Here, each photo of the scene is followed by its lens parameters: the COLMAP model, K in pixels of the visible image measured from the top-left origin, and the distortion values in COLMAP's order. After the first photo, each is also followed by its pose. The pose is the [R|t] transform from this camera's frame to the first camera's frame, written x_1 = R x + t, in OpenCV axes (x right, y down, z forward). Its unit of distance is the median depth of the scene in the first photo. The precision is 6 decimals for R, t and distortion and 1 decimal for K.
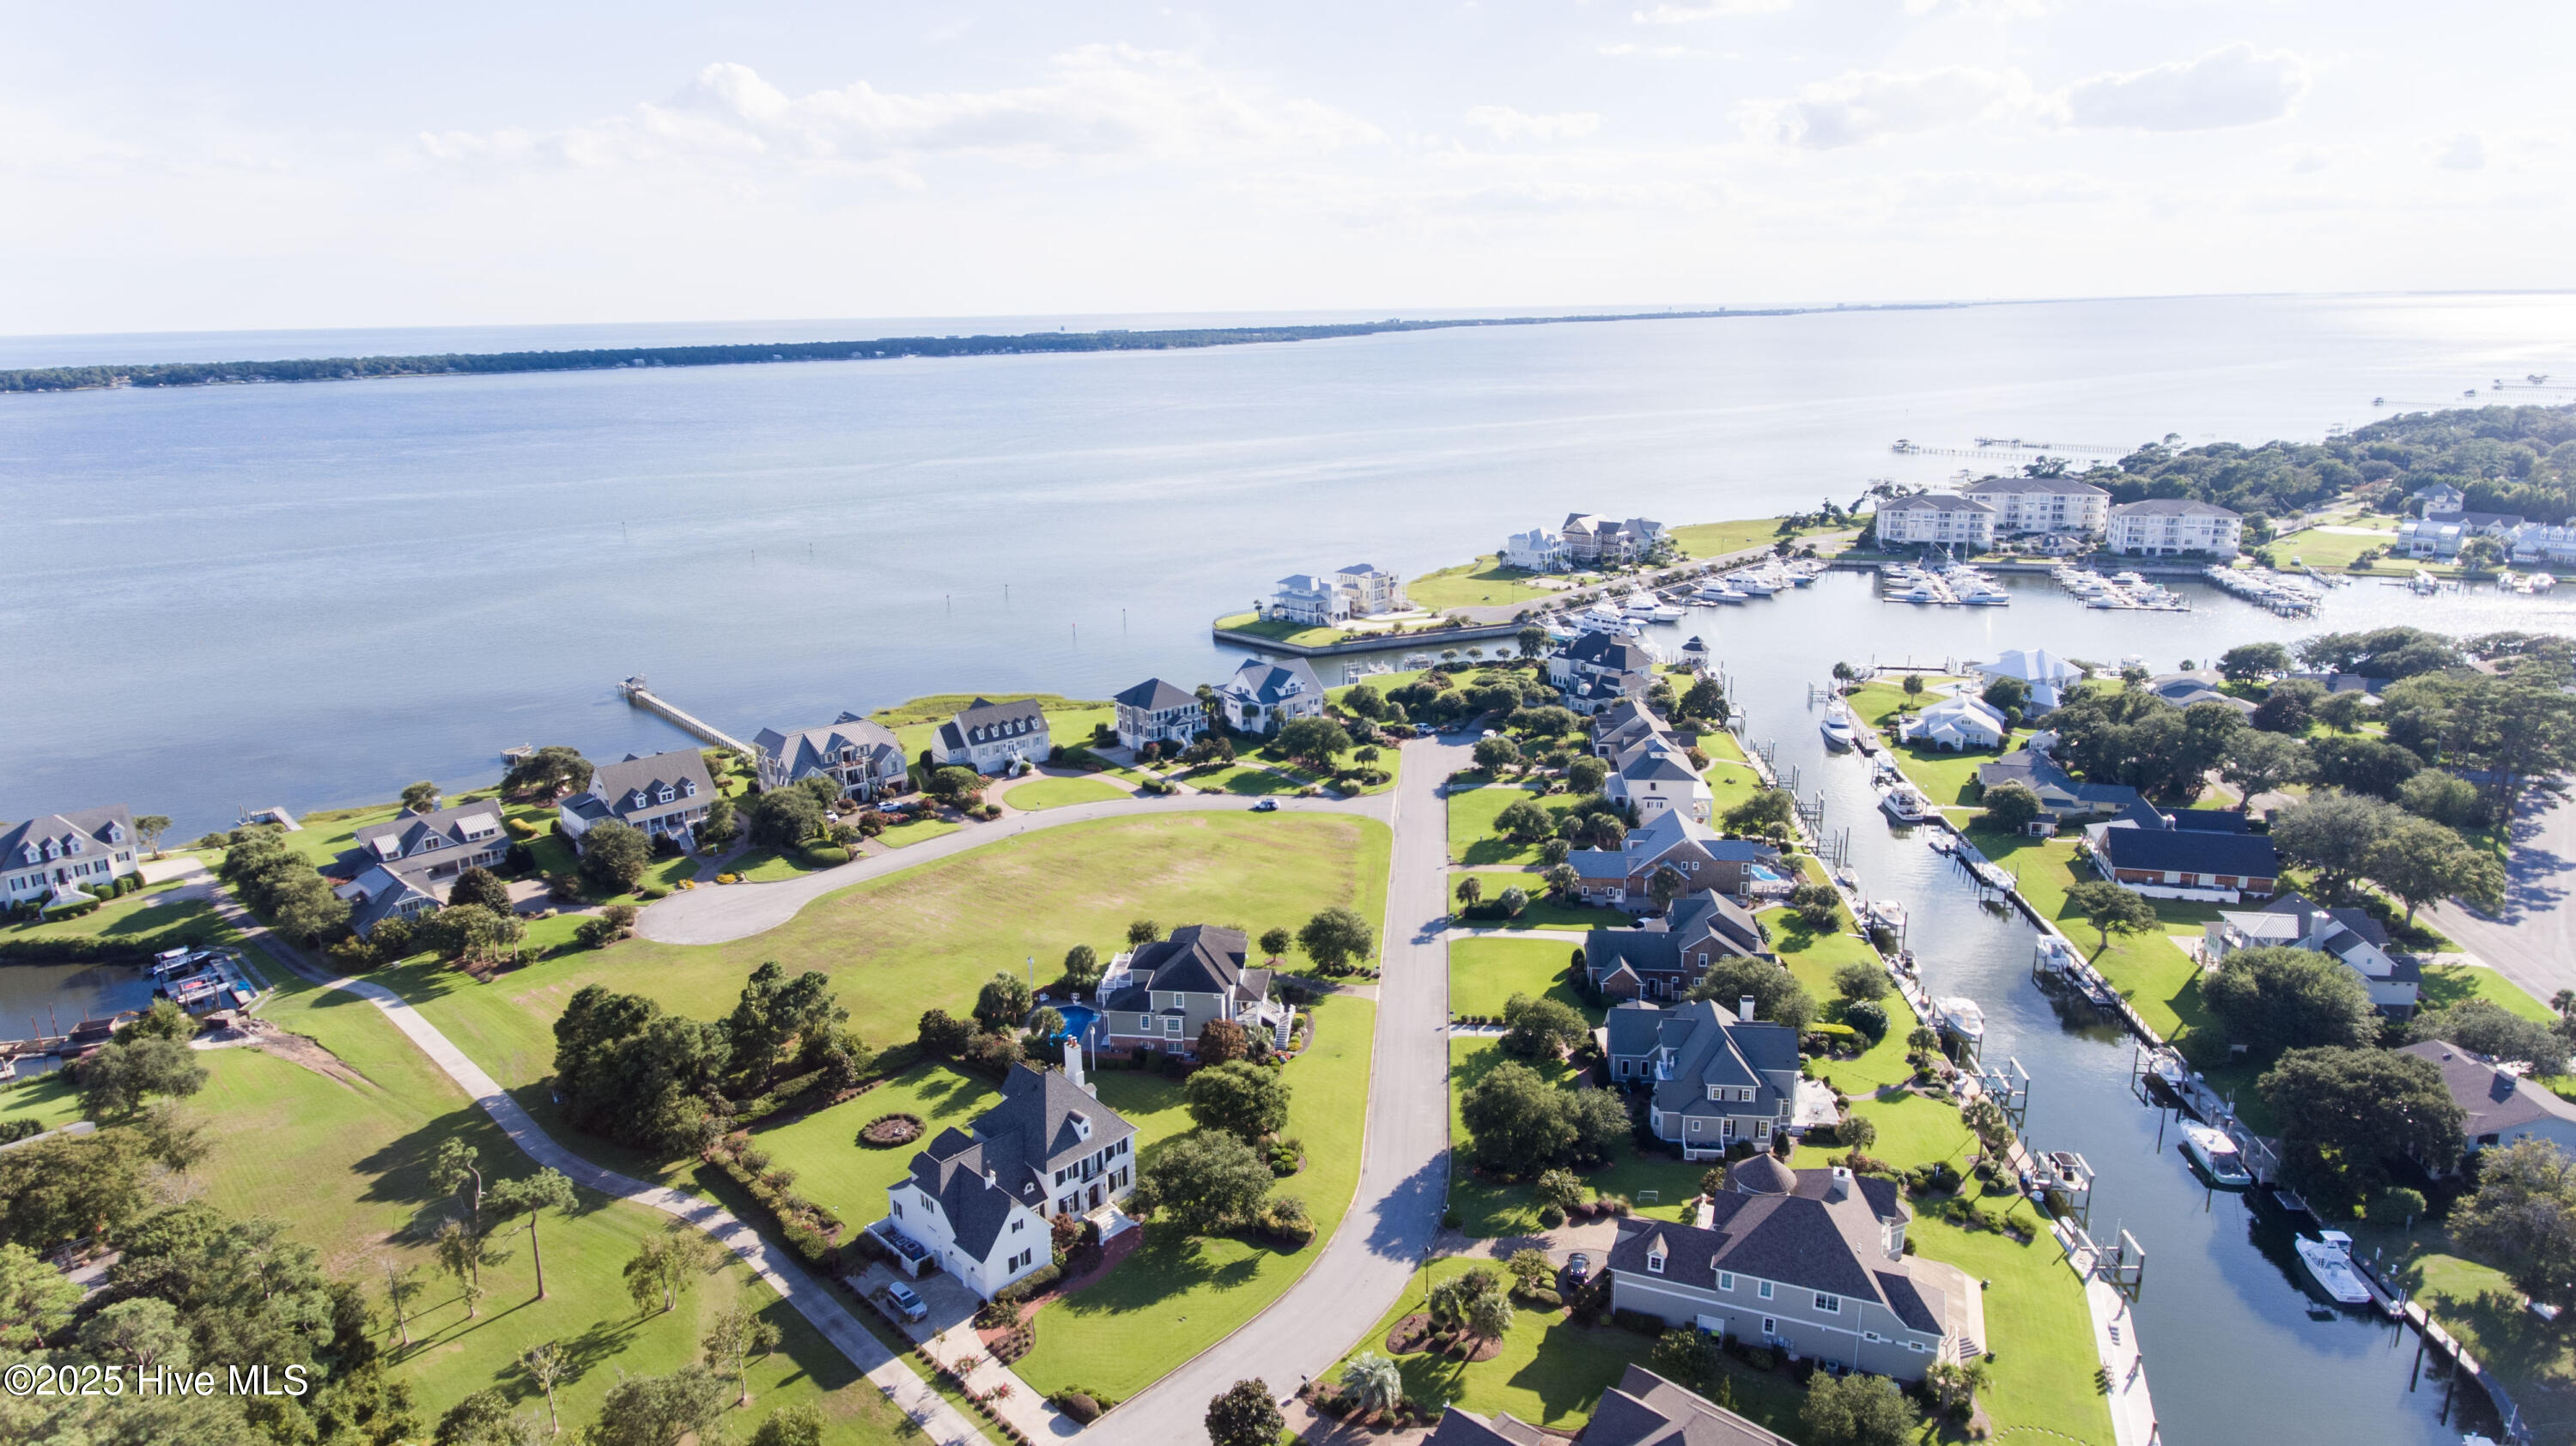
lens RADIAL K [[1540.8, 0, 1260.3], [0, 1540.8, 563.5], [0, 0, 1]] dist [0.001745, -0.003710]
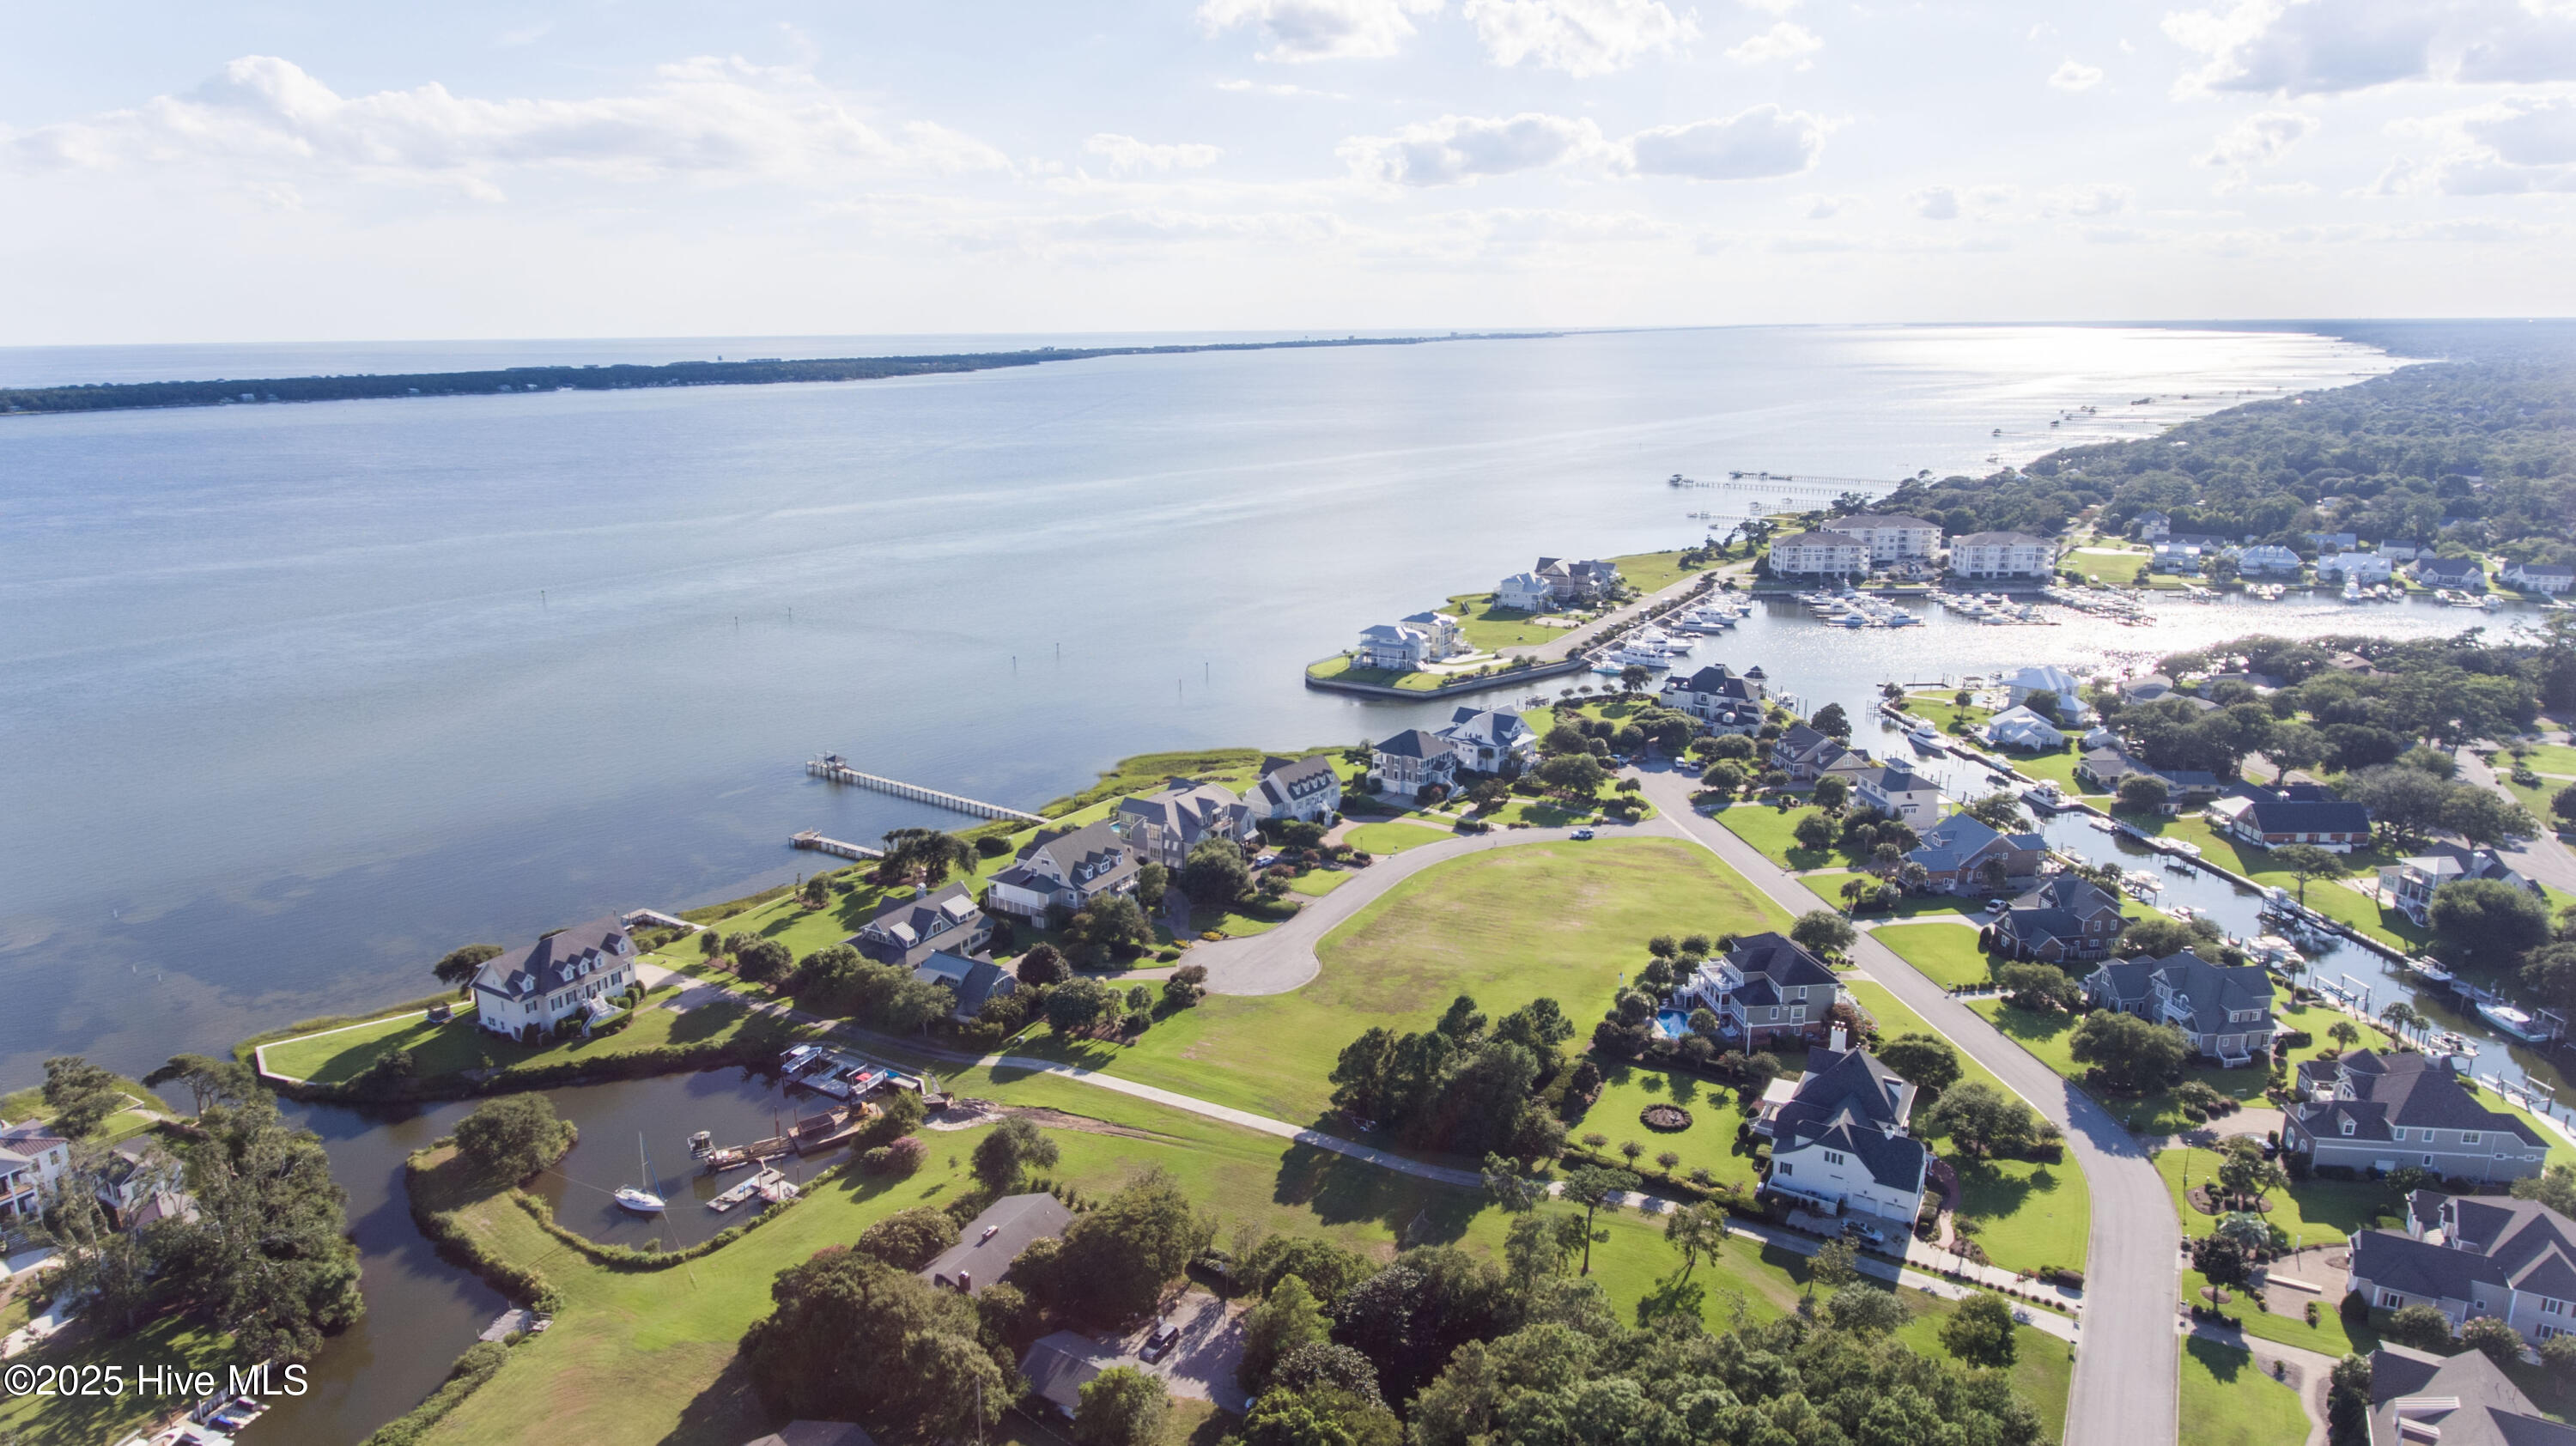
lens RADIAL K [[1540.8, 0, 1260.3], [0, 1540.8, 563.5], [0, 0, 1]] dist [0.001745, -0.003710]
pose [[0.969751, -0.030743, 0.242151, -0.398377], [0.034366, 0.999351, -0.010752, -0.034121], [-0.241663, 0.018748, 0.970179, -0.058416]]
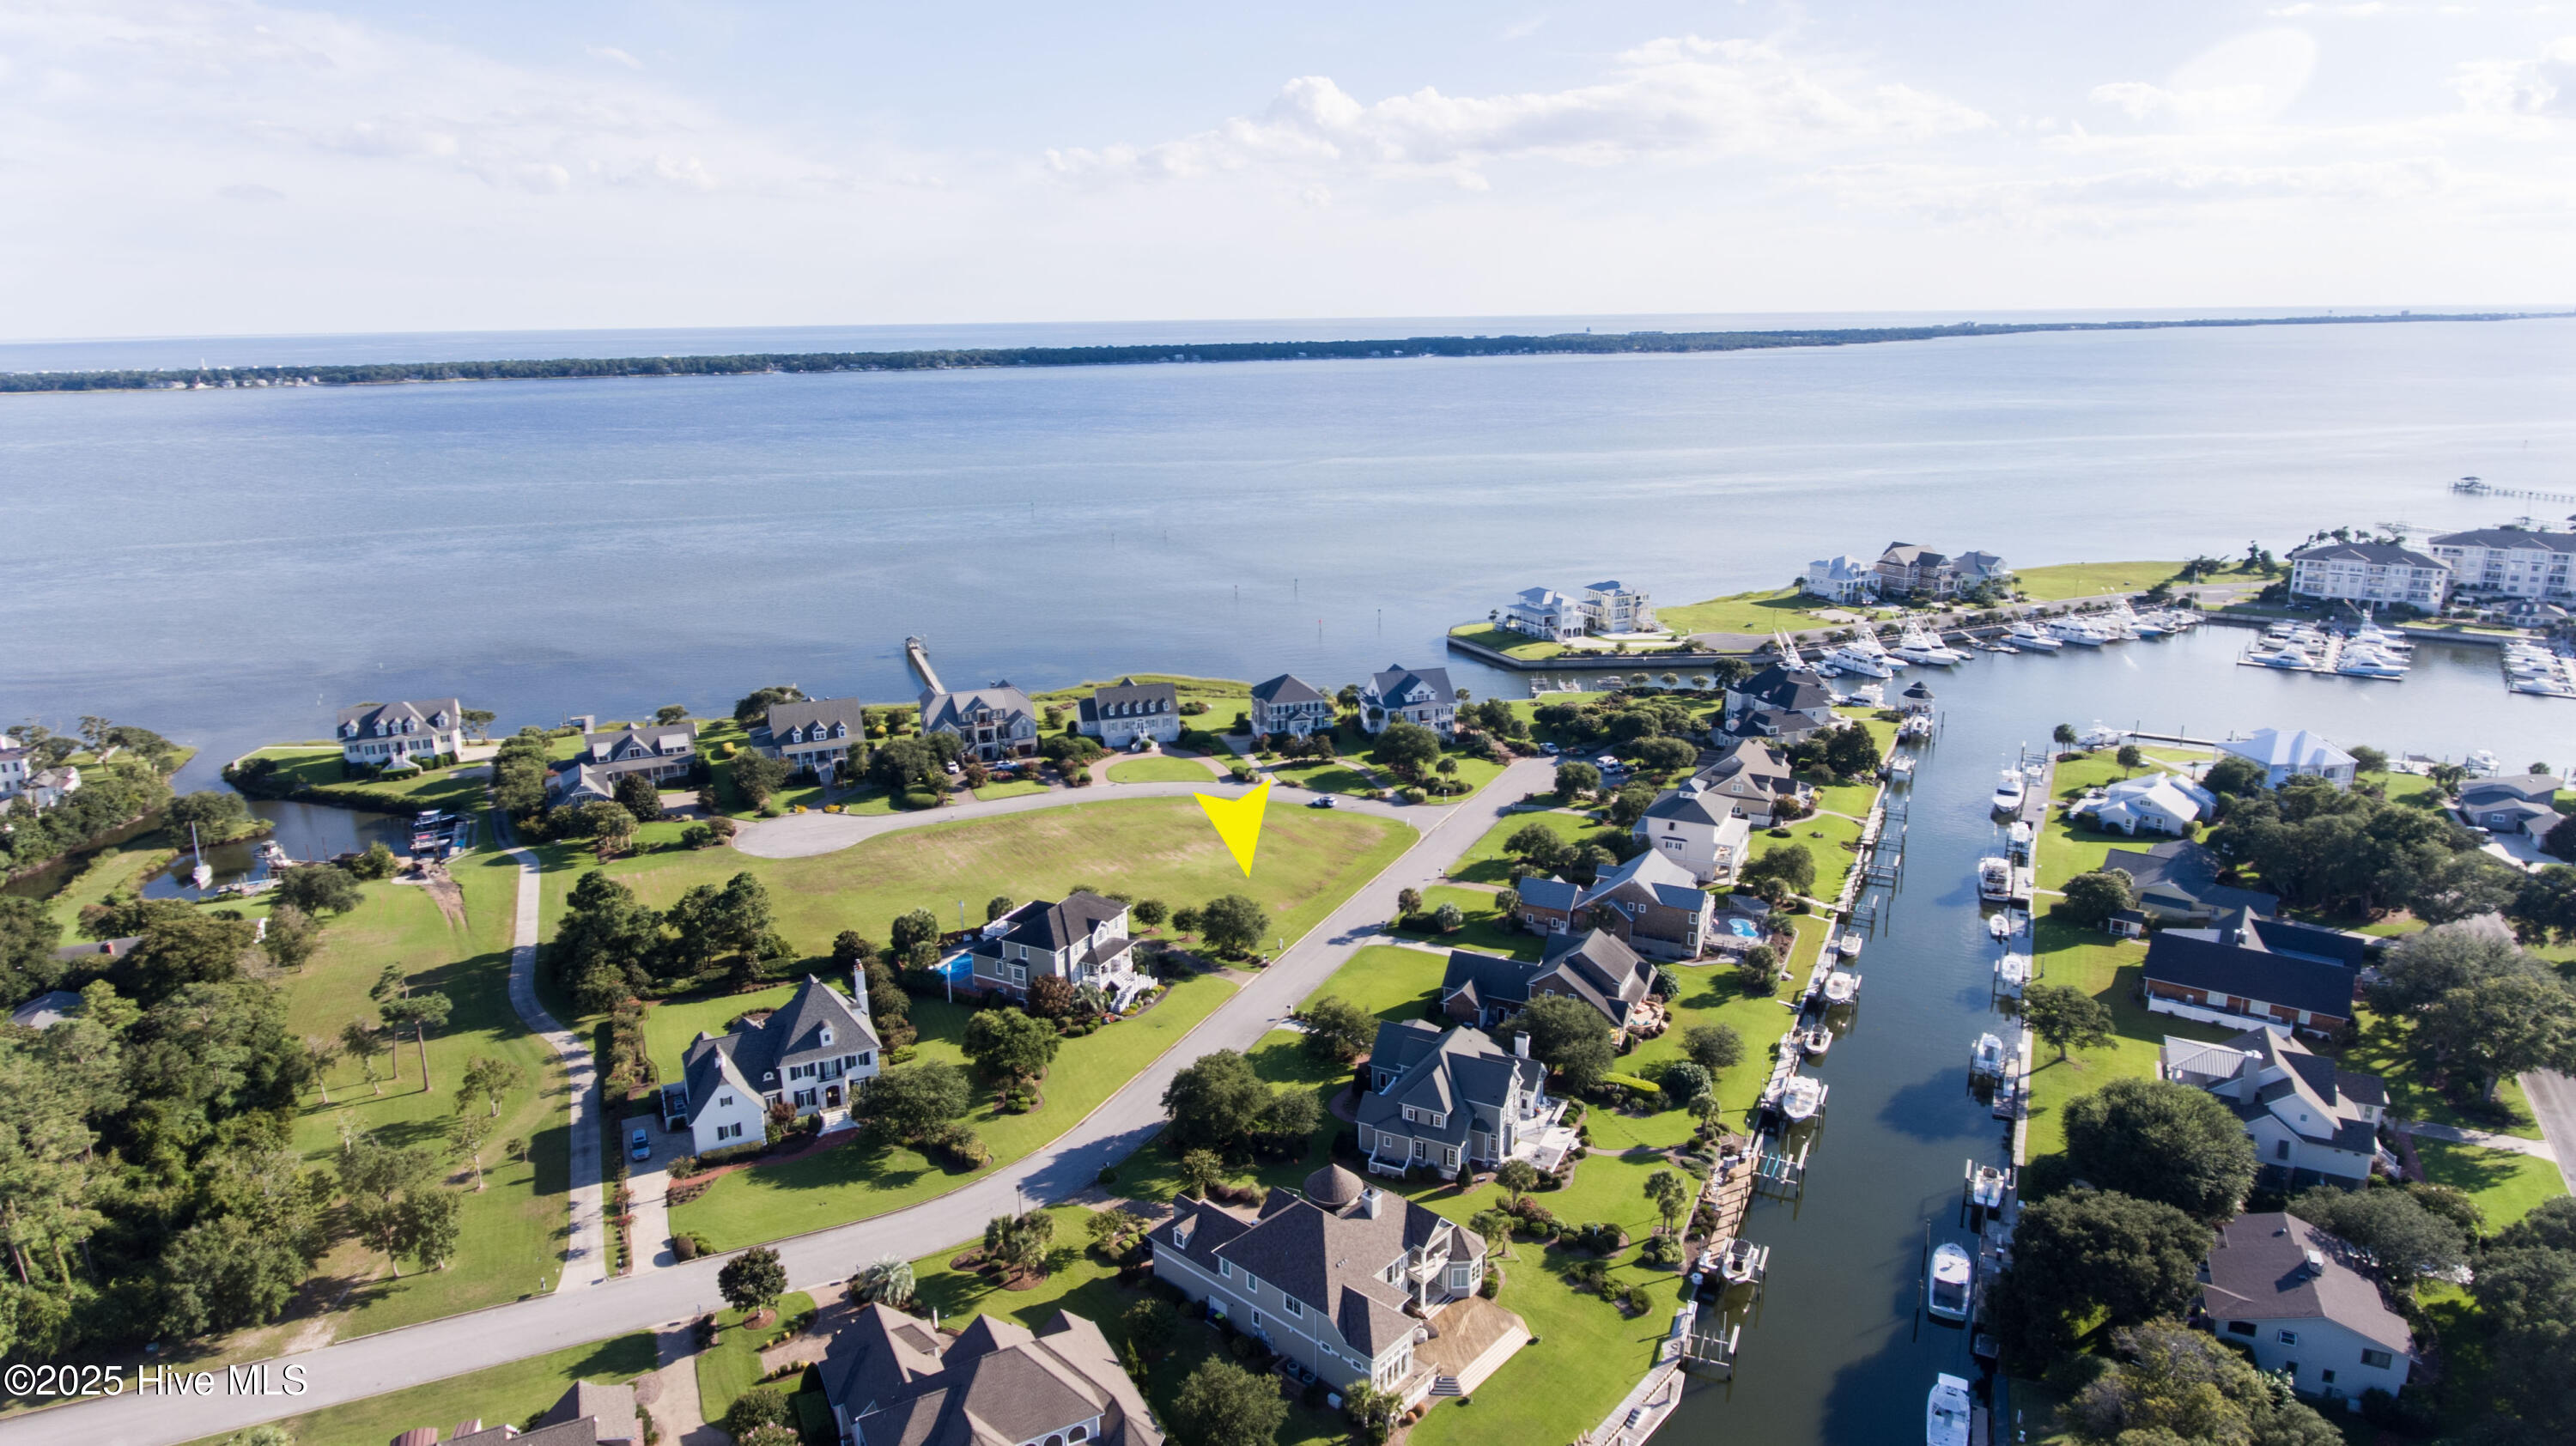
lens RADIAL K [[1540.8, 0, 1260.3], [0, 1540.8, 563.5], [0, 0, 1]] dist [0.001745, -0.003710]
pose [[0.937106, 0.060856, -0.343699, 0.244408], [-0.060708, 0.998093, 0.011204, -0.010376], [0.343725, 0.010366, 0.939013, 0.005254]]
